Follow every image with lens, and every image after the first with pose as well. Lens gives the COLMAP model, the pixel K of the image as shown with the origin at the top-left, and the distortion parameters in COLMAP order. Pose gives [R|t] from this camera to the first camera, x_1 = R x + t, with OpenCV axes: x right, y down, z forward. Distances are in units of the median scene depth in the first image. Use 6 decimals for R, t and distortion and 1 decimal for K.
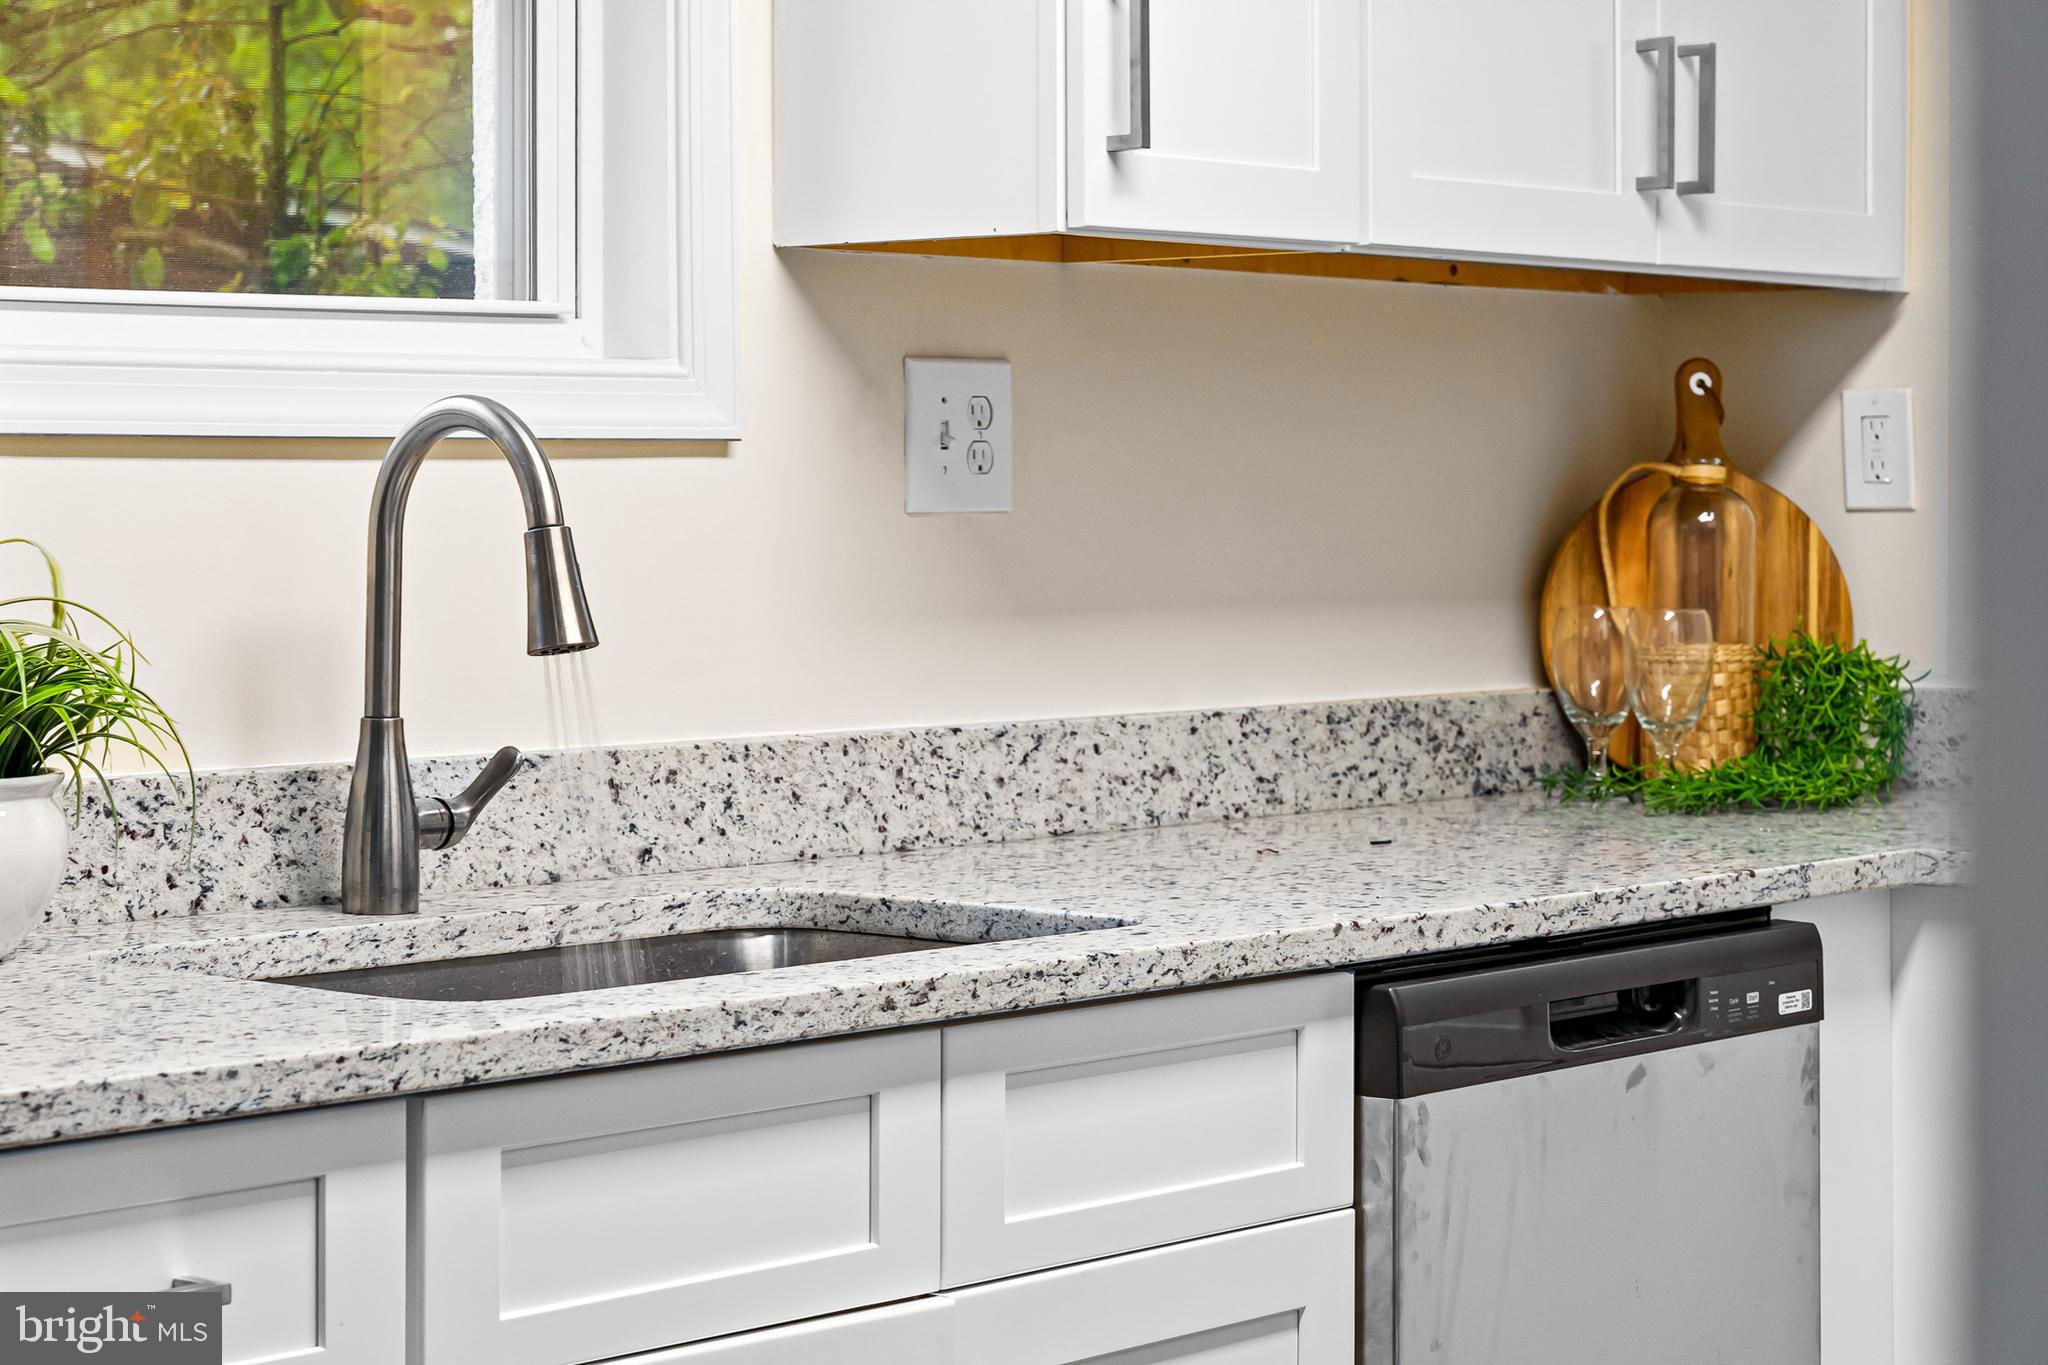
lens RADIAL K [[4644.1, 0, 1017.8], [0, 4644.1, 673.9], [0, 0, 1]] dist [-0.006228, 0.000000]
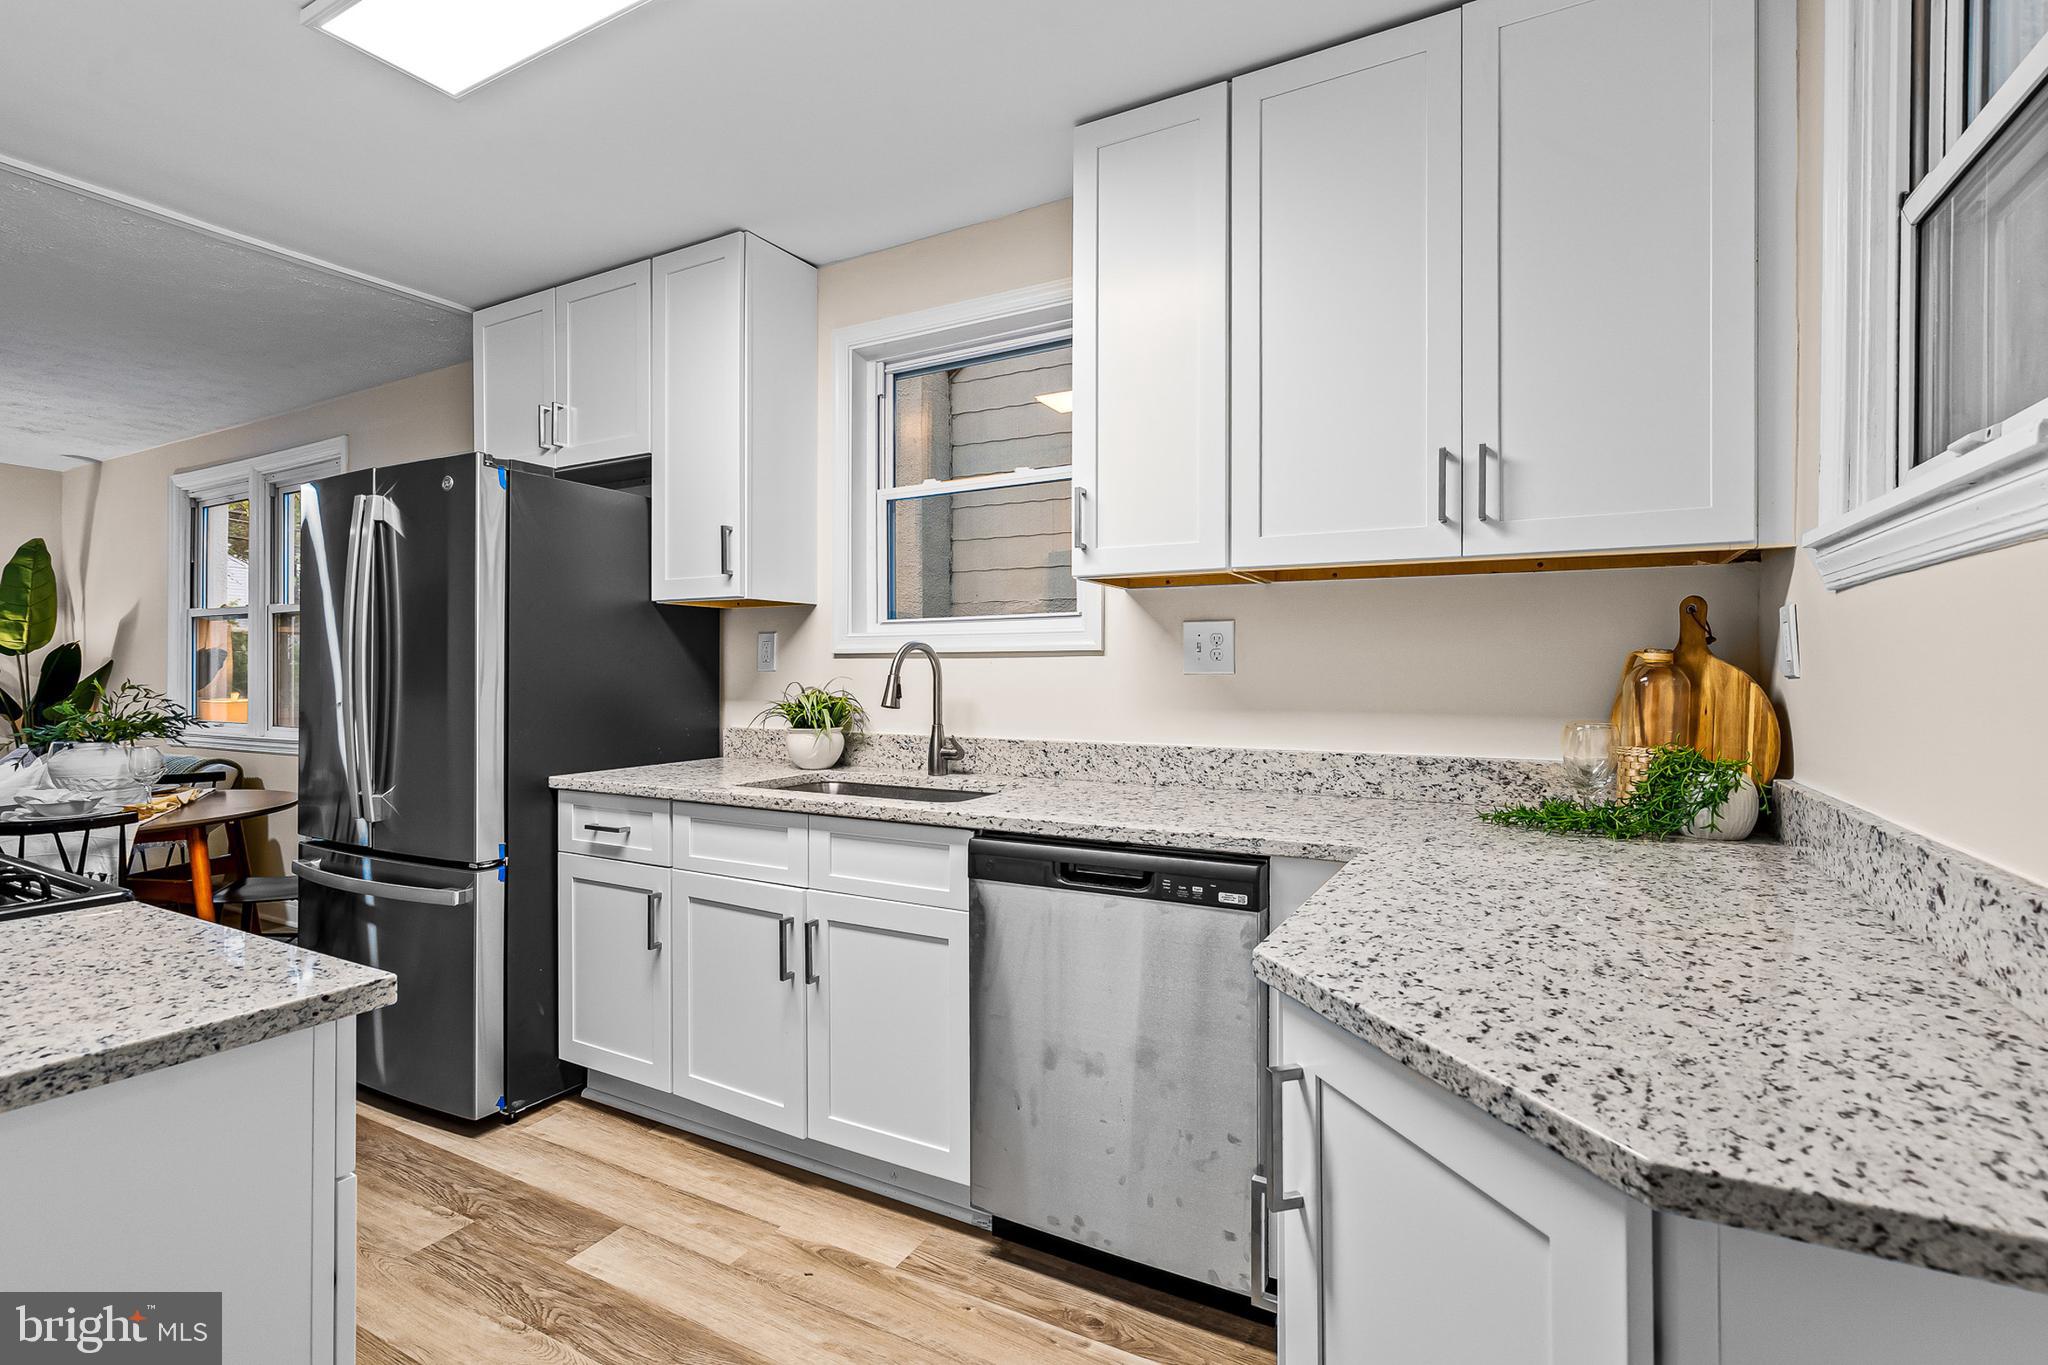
lens RADIAL K [[956.2, 0, 1018.2], [0, 956.2, 686.7], [0, 0, 1]] dist [0.001800, 0.001424]
pose [[0.177050, 0.013157, -0.984114, 0.625934], [-0.043059, 0.999057, 0.005611, -0.028040], [0.983259, 0.041382, 0.177450, 0.873082]]
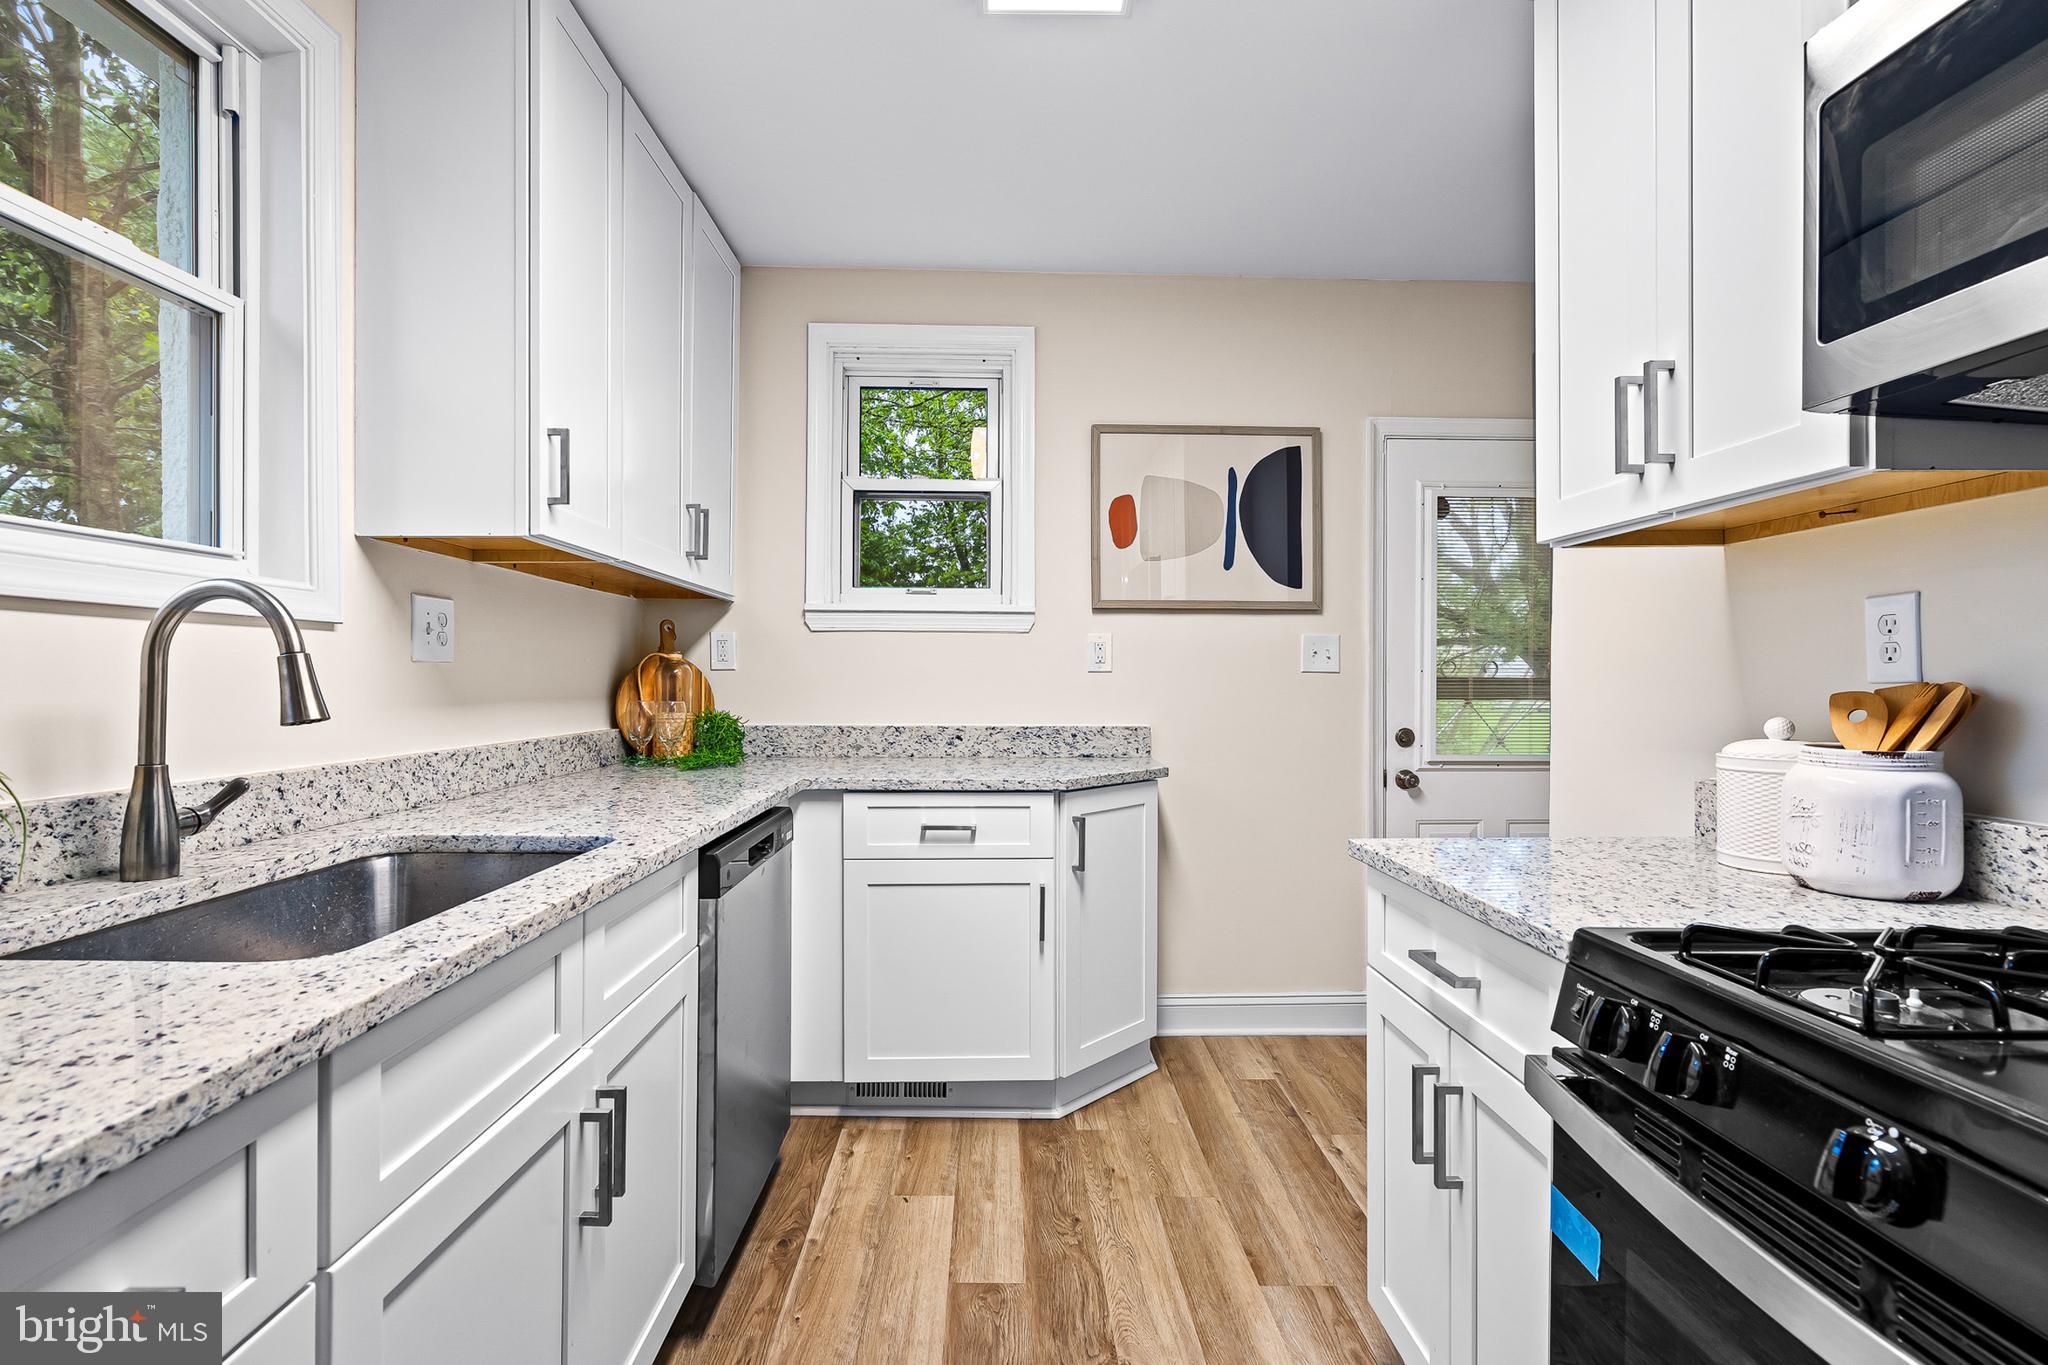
lens RADIAL K [[956.2, 0, 1018.4], [0, 956.2, 697.4], [0, 0, 1]] dist [0.001800, 0.001424]
pose [[0.755282, -0.009027, 0.655338, -0.119926], [0.024331, 0.999602, -0.014272, -0.002565], [-0.654948, 0.026725, 0.755201, 0.491132]]
